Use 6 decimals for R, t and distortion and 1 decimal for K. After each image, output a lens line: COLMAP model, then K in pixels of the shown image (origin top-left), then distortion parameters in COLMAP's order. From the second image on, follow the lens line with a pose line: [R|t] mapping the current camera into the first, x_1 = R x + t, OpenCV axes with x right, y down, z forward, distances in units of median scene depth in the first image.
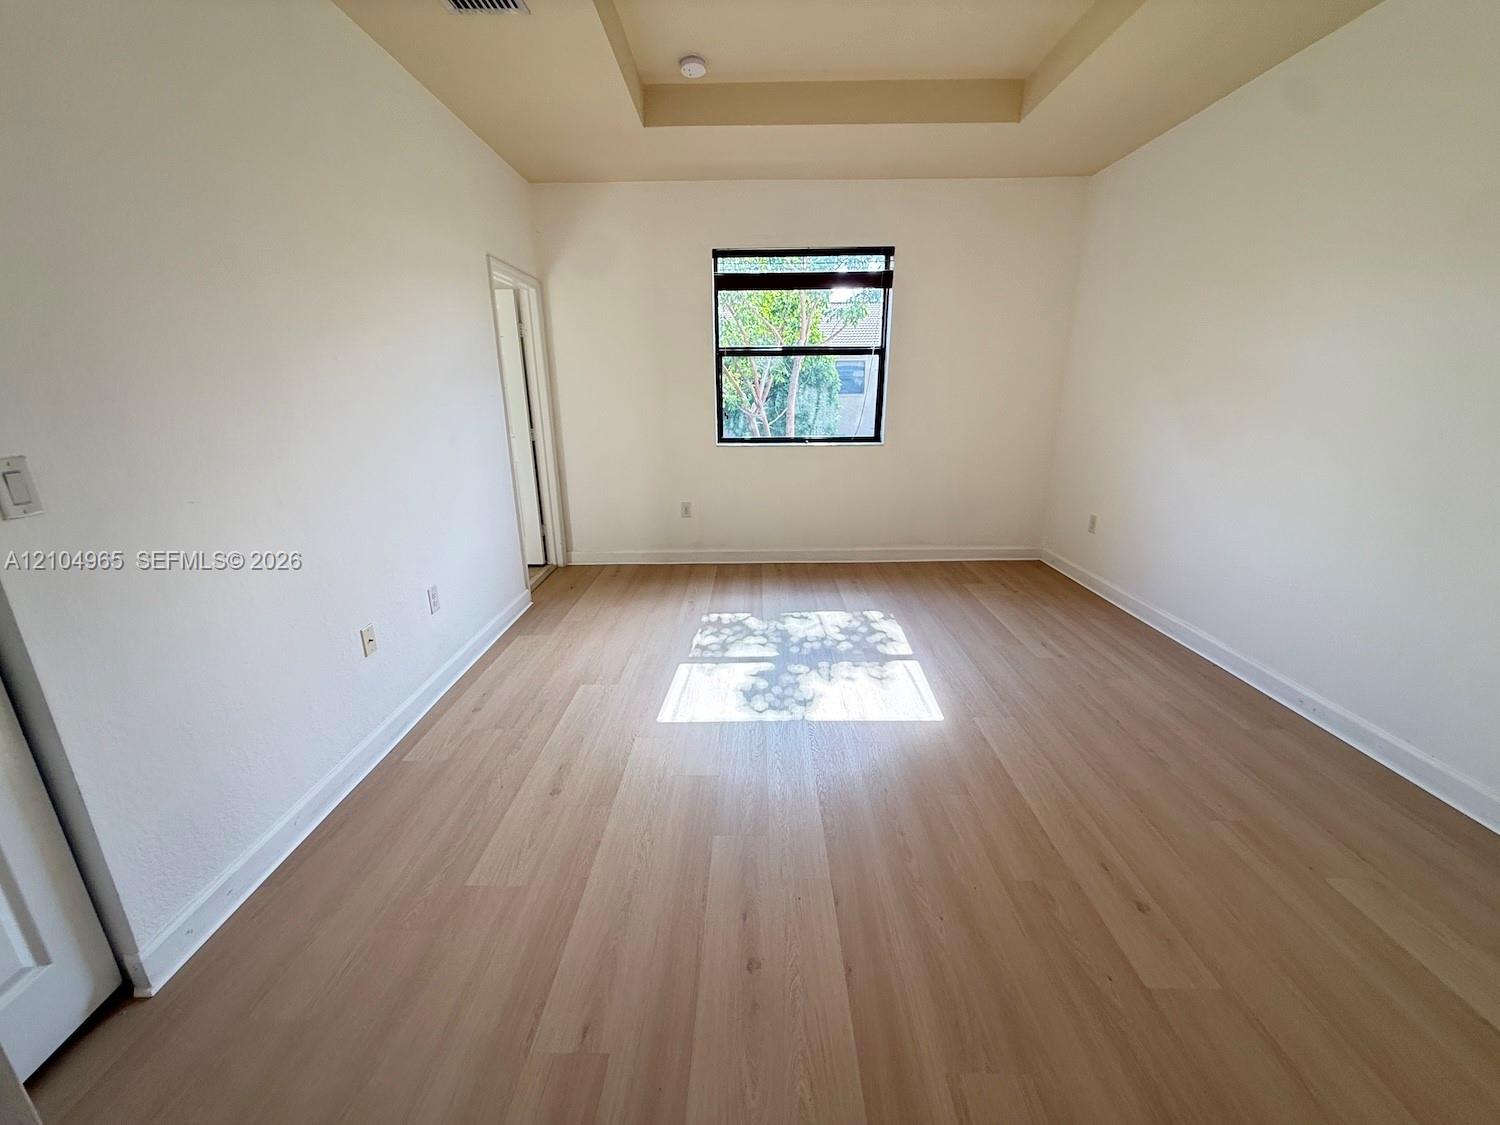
lens RADIAL K [[598.7, 0, 744.5], [0, 598.7, 564.2], [0, 0, 1]] dist [-0.000025, -0.000144]
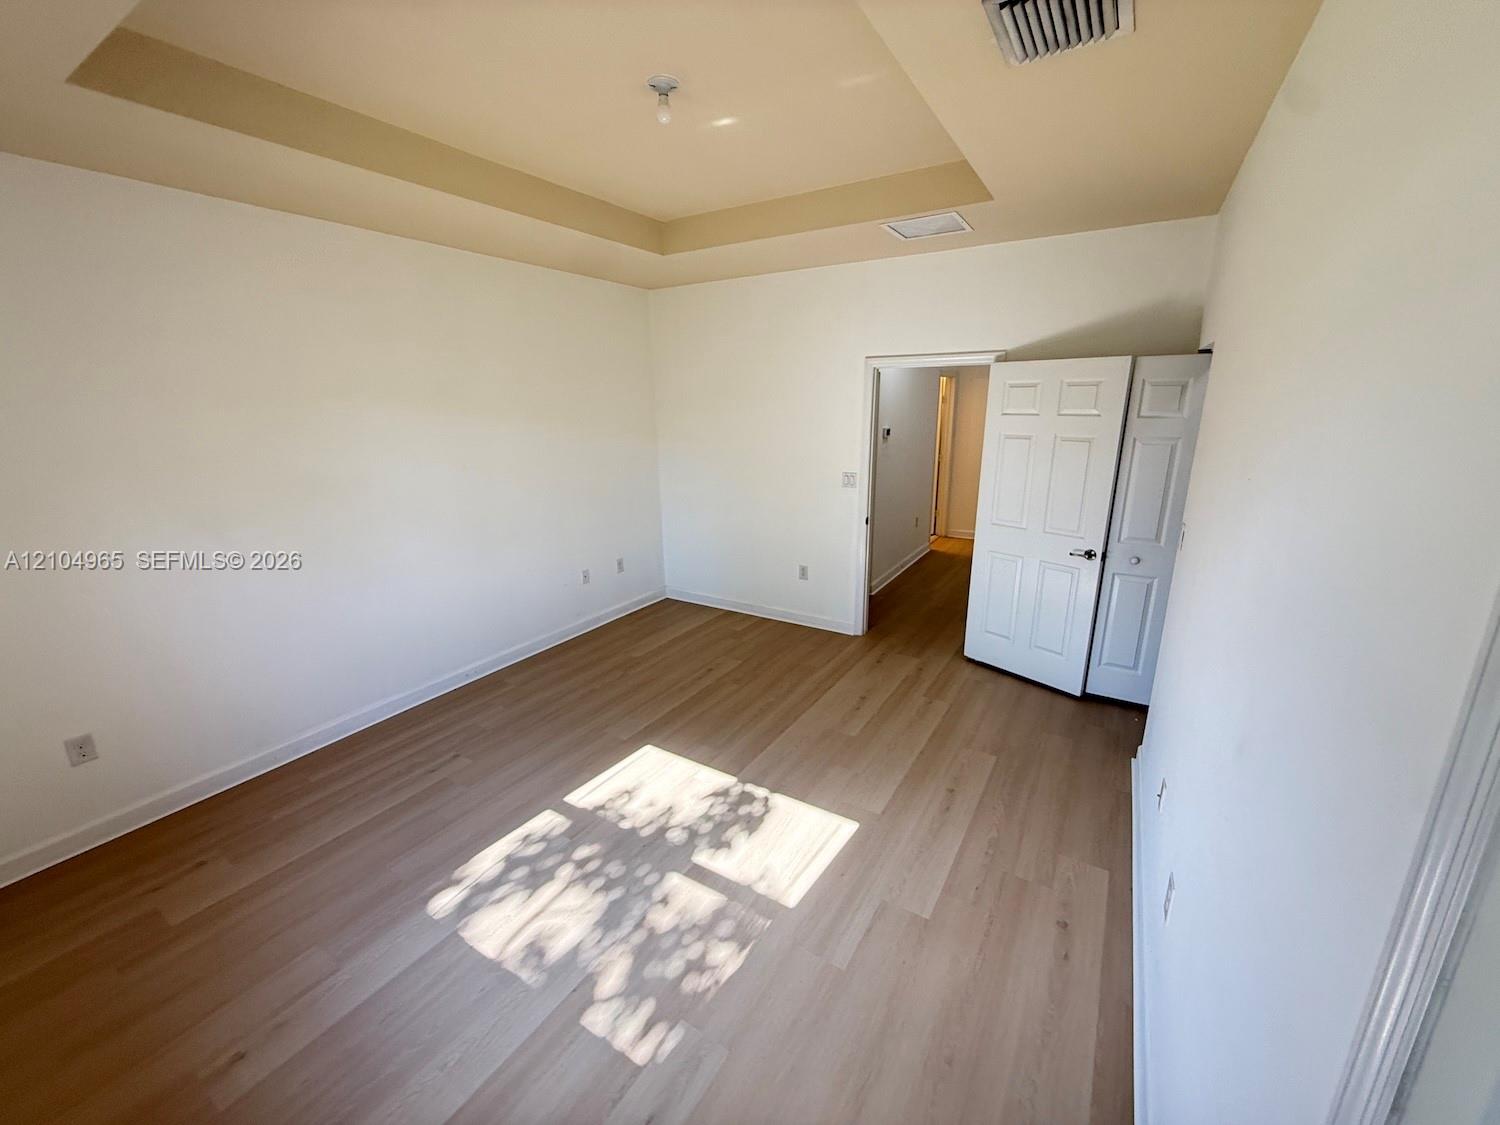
lens RADIAL K [[598.7, 0, 746.2], [0, 598.7, 557.4], [0, 0, 1]] dist [-0.000025, -0.000144]
pose [[-0.851352, -0.123446, 0.509863, -0.336524], [0.163770, 0.860801, 0.481872, -0.499122], [-0.498376, 0.493743, -0.712628, 1.193104]]
